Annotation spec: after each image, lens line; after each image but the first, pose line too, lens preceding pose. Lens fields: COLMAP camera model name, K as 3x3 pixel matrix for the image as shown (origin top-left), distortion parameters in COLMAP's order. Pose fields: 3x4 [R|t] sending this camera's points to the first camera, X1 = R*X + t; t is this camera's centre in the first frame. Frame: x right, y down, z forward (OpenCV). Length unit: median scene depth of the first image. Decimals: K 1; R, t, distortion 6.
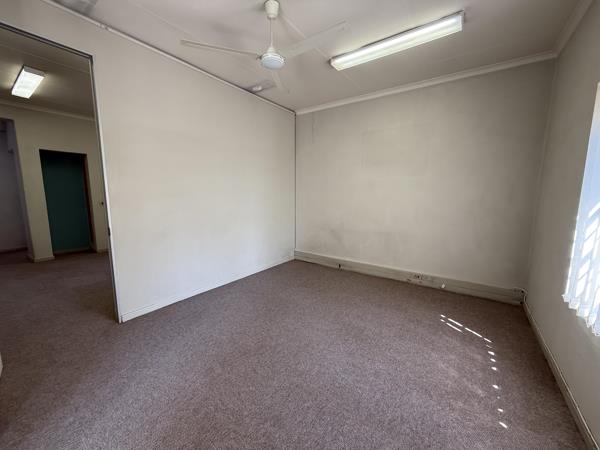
lens RADIAL K [[239.0, 0, 297.3], [0, 239.0, 223.0], [0, 0, 1]] dist [0.001874, 0.000174]
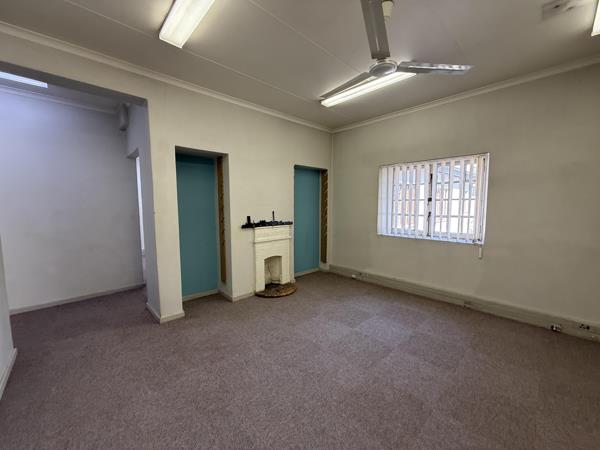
lens RADIAL K [[239.0, 0, 298.7], [0, 239.0, 223.3], [0, 0, 1]] dist [0.001874, 0.000174]
pose [[0.981287, 0.014732, -0.191985, -0.614458], [-0.025422, 0.998253, -0.053336, -0.069388], [0.190864, 0.057218, 0.979947, 0.438494]]
